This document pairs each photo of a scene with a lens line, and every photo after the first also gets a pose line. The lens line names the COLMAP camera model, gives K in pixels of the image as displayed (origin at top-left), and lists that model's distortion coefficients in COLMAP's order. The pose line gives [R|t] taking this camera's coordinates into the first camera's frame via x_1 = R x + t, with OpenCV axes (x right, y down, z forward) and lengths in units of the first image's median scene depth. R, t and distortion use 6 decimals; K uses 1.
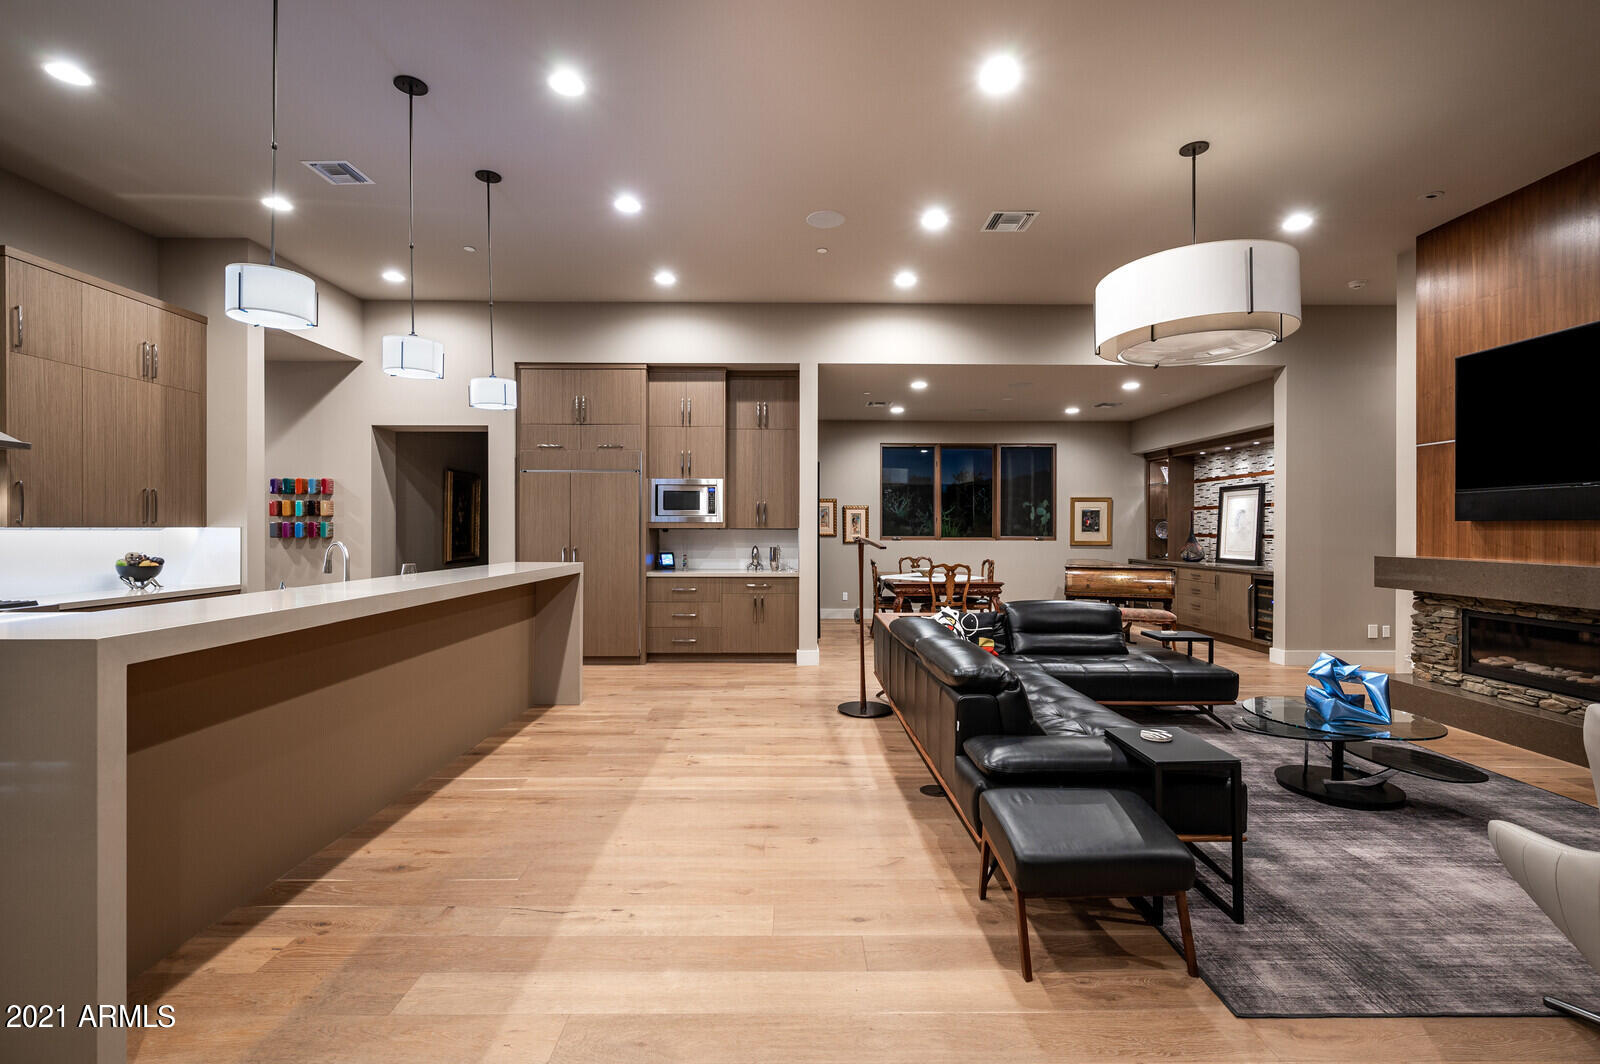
lens RADIAL K [[717.6, 0, 800.0], [0, 717.6, 532.0], [0, 0, 1]] dist [-0.003200, 0.000213]
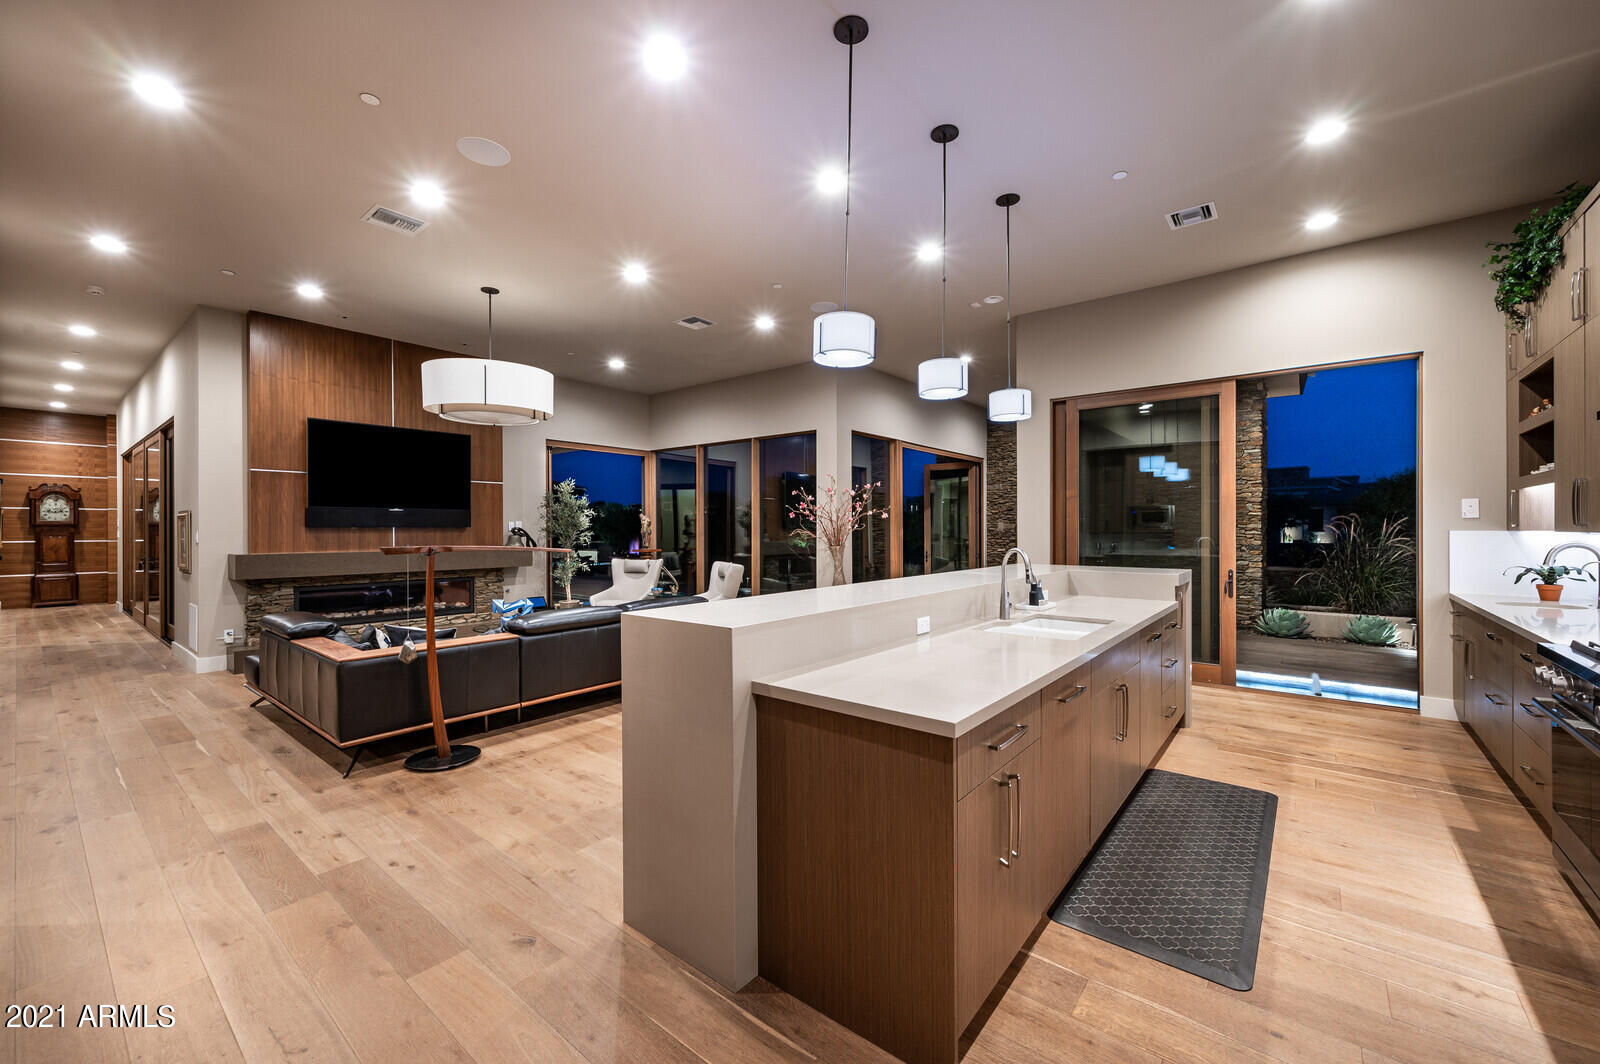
lens RADIAL K [[630.1, 0, 800.0], [0, 630.1, 532.0], [0, 0, 1]] dist [0.000380, 0.000335]
pose [[-0.771947, -0.002304, 0.635682, -0.812435], [0.004279, 0.999952, 0.008820, -0.014299], [-0.635672, 0.009528, -0.771900, 1.560260]]
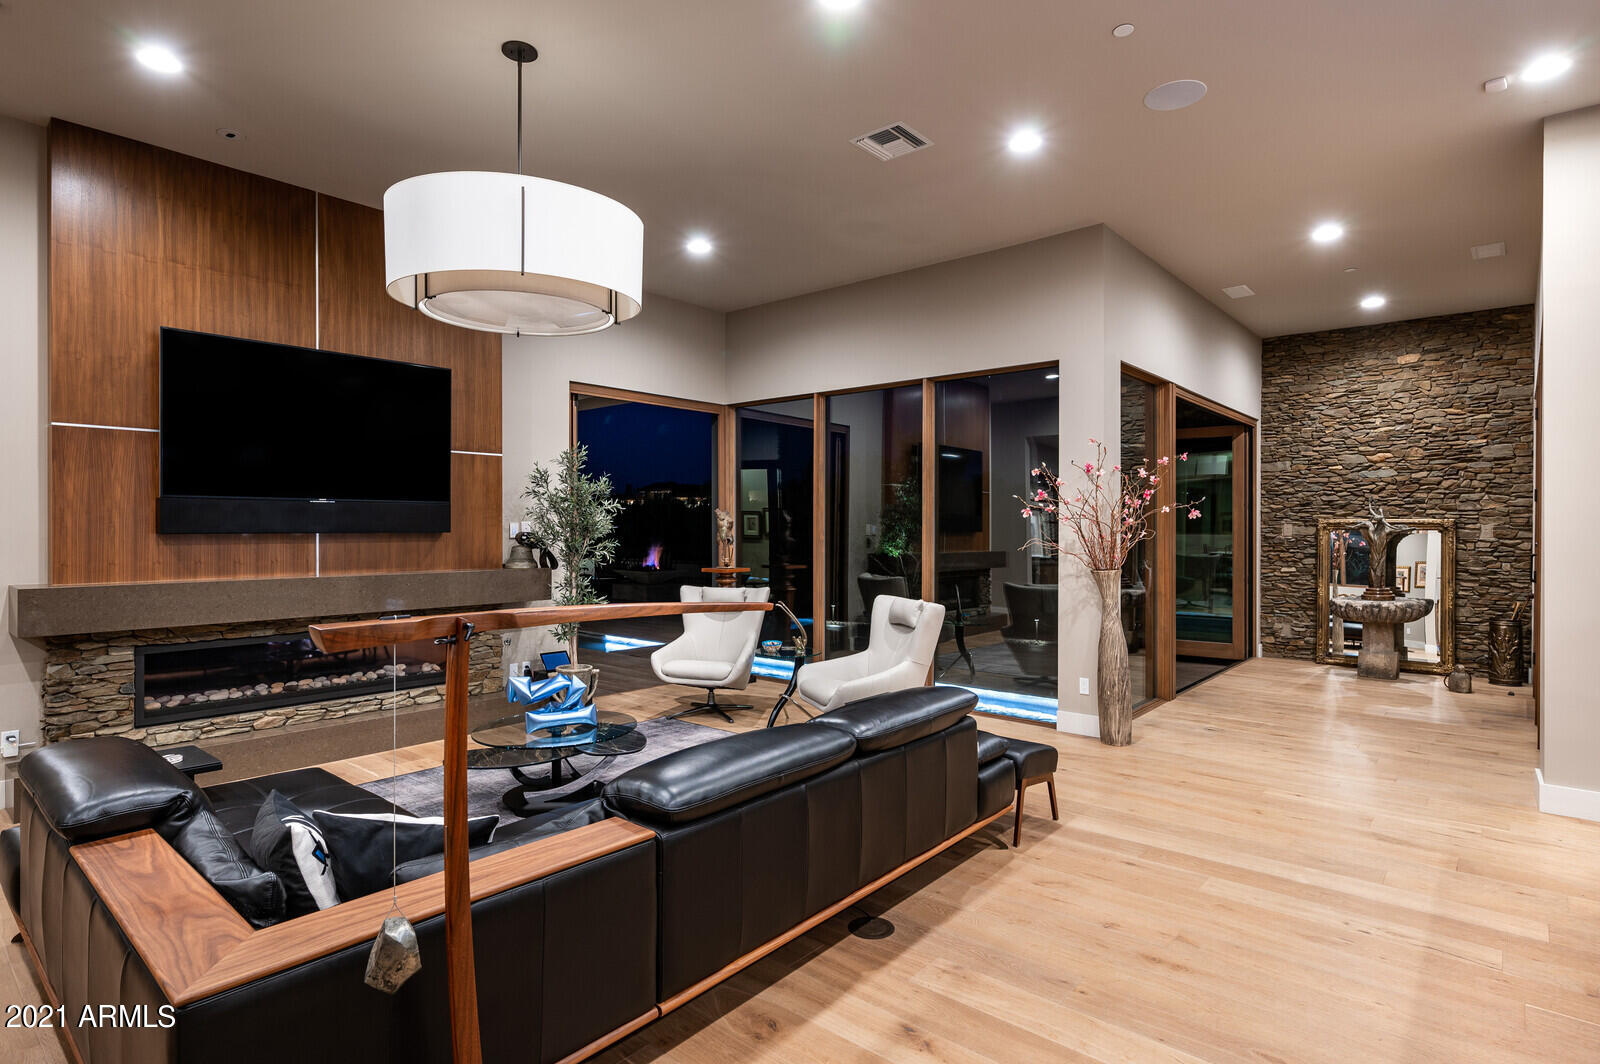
lens RADIAL K [[826.0, 0, 800.0], [0, 826.0, 532.0], [0, 0, 1]] dist [0.001356, -0.000816]
pose [[-0.751028, -0.006086, 0.660242, -0.246207], [0.000432, 0.999953, 0.009708, -0.029763], [-0.660270, 0.007576, -0.750990, 1.396701]]
